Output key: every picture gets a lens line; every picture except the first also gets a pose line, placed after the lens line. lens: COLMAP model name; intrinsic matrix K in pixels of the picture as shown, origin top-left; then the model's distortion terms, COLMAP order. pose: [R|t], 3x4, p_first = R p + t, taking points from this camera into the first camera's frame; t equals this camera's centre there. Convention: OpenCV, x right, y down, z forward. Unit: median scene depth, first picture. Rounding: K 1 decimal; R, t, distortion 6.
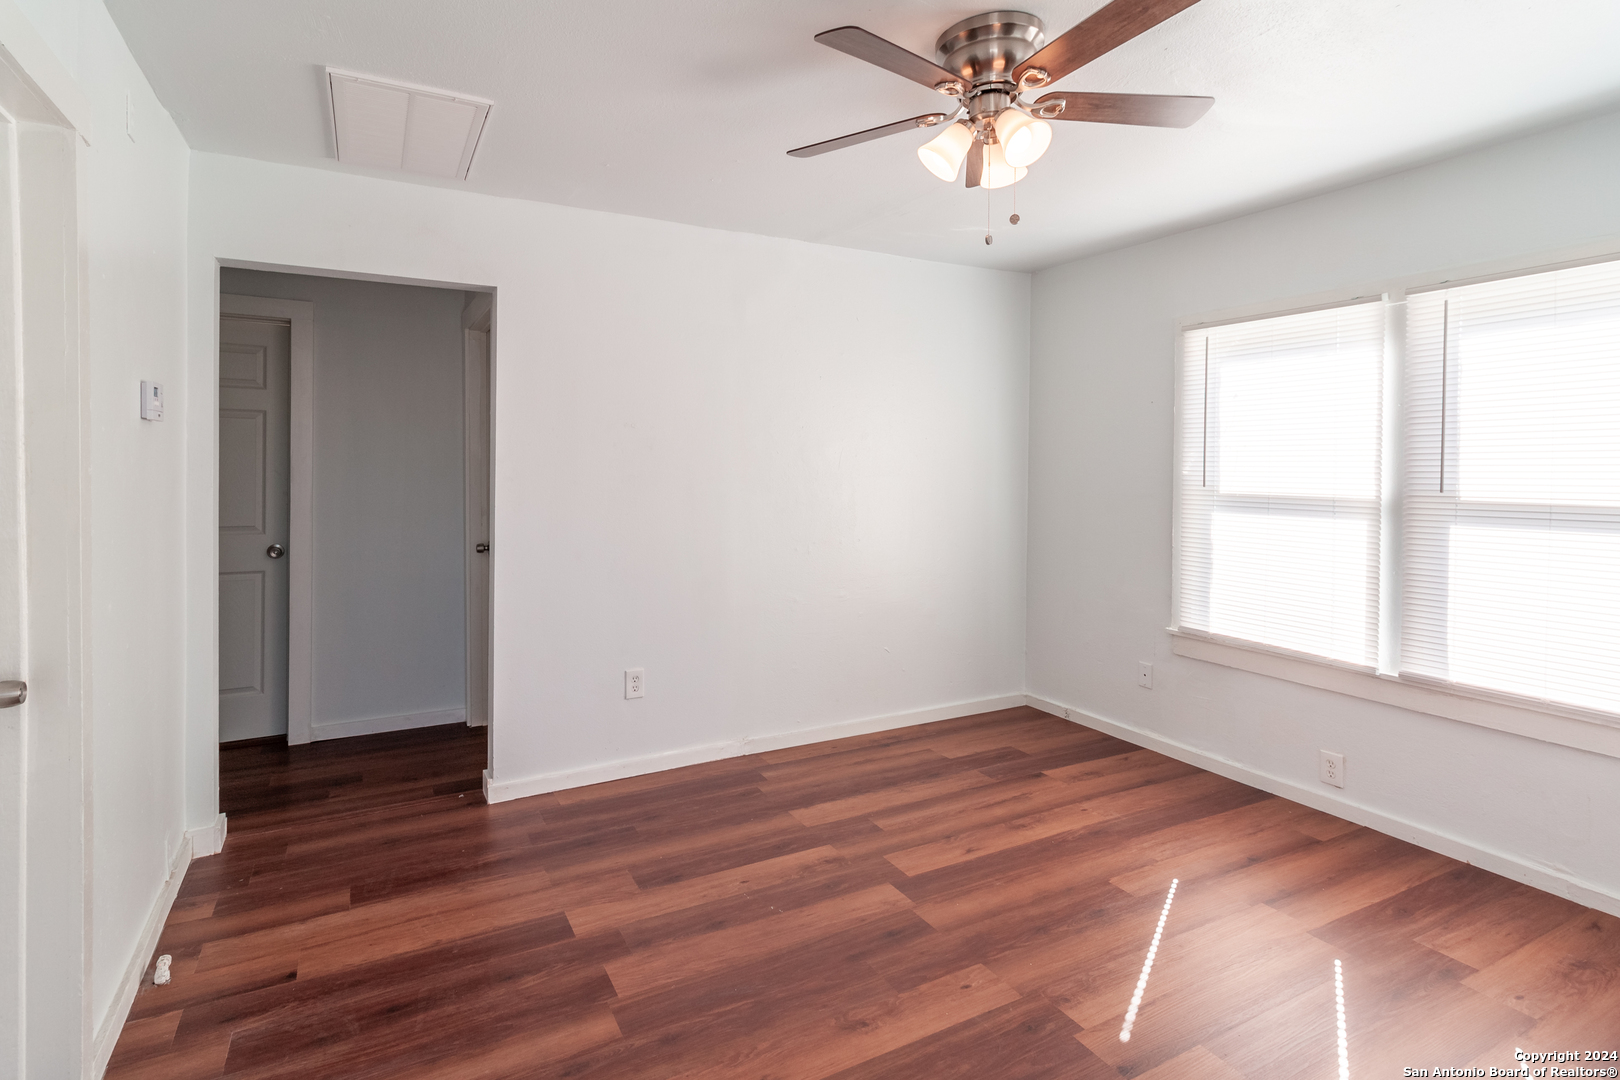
lens RADIAL K [[812.1, 0, 741.4], [0, 812.1, 477.0], [0, 0, 1]] dist [-0.000792, 0.000021]
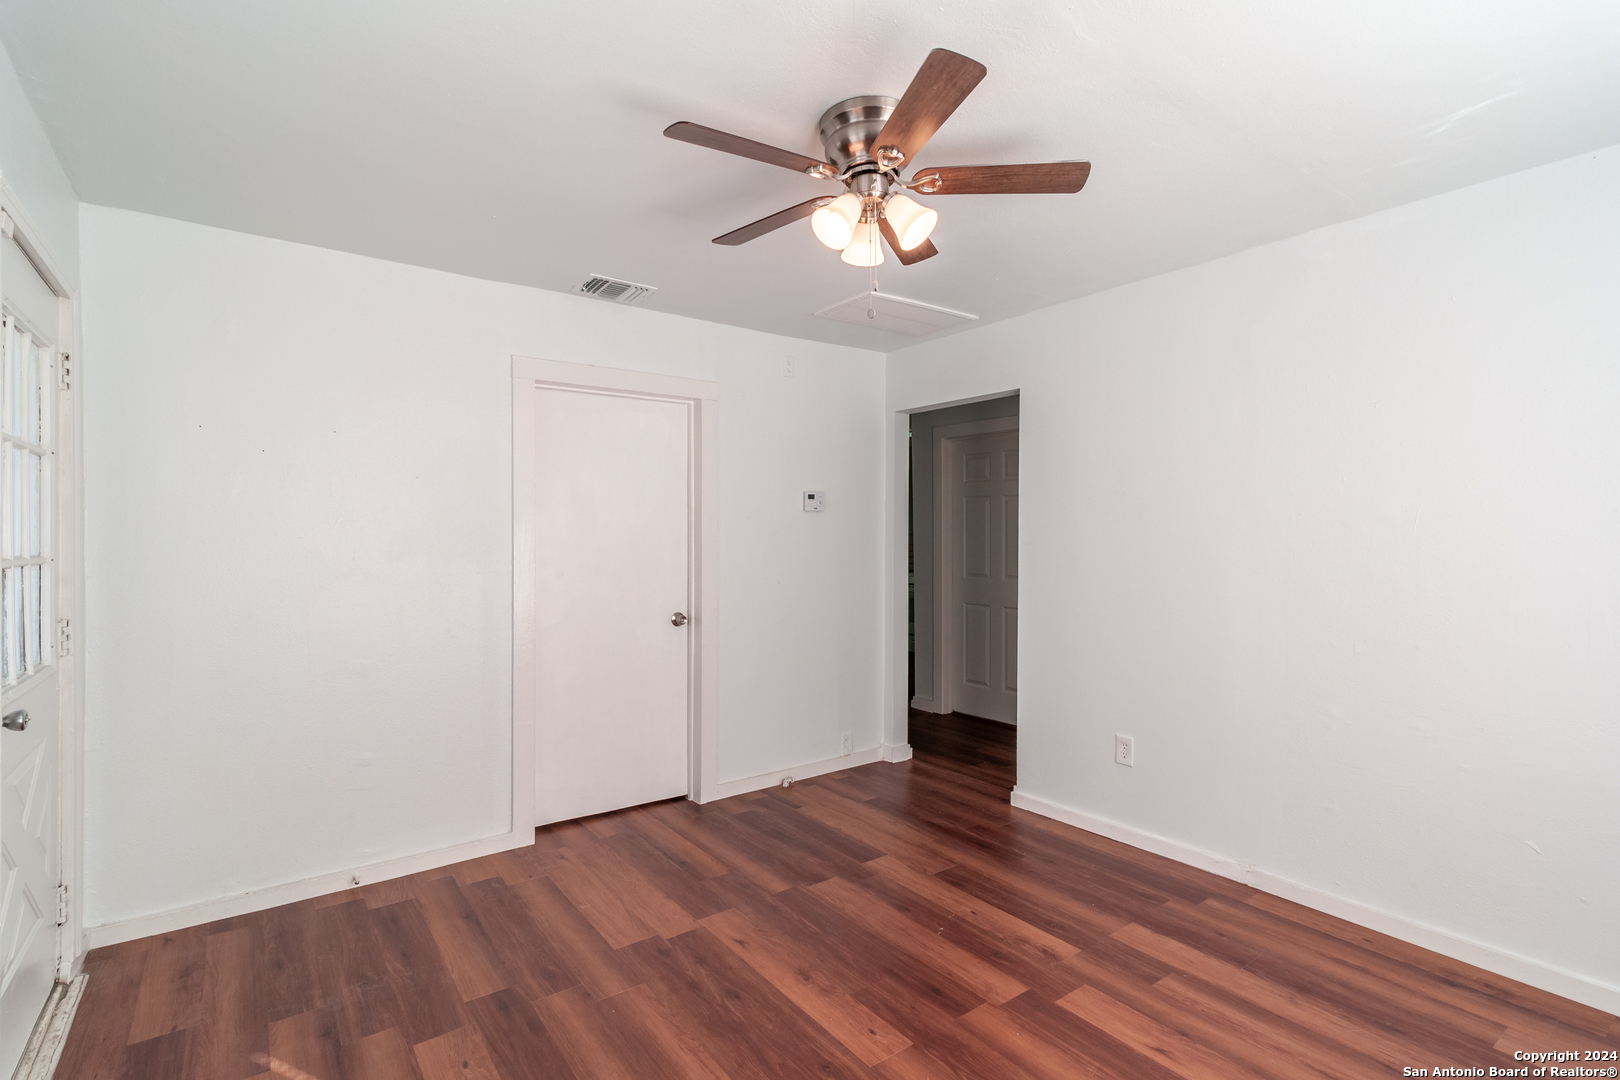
lens RADIAL K [[755.8, 0, 773.5], [0, 755.8, 529.2], [0, 0, 1]] dist [0.000805, 0.000507]
pose [[0.139055, -0.009984, -0.990234, 0.828702], [-0.012955, 0.999845, -0.011900, -0.001243], [0.990200, 0.014484, 0.138904, 0.495250]]
